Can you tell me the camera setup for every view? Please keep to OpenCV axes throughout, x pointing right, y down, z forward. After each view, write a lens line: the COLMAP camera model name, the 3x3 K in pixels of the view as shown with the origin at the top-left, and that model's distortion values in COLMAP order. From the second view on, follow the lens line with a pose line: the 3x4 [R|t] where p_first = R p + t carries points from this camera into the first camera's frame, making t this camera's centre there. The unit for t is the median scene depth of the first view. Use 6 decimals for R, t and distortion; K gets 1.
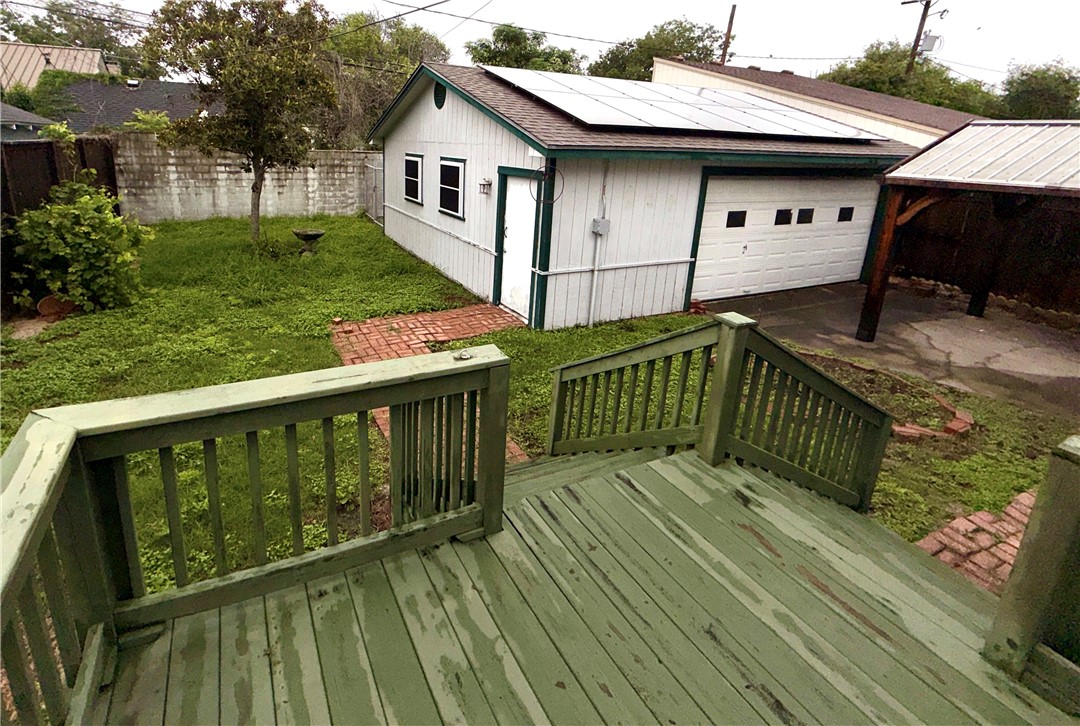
lens RADIAL K [[493.9, 0, 450.4], [0, 493.9, 255.7], [0, 0, 1]] dist [0.001169, 0.000151]
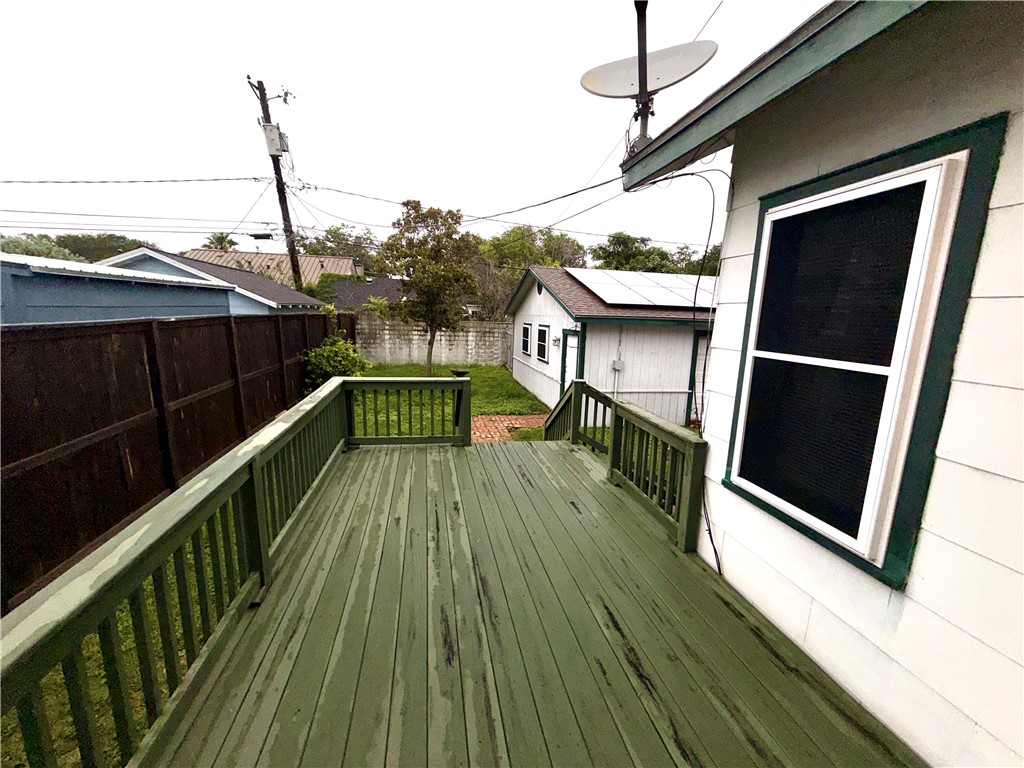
lens RADIAL K [[407.0, 0, 511.0], [0, 407.0, 384.5], [0, 0, 1]] dist [-0.001912, 0.000402]
pose [[0.974744, 0.039523, -0.219798, 0.177476], [-0.054498, 0.996557, -0.062486, 0.074449], [0.216572, 0.072886, 0.973542, -0.262860]]
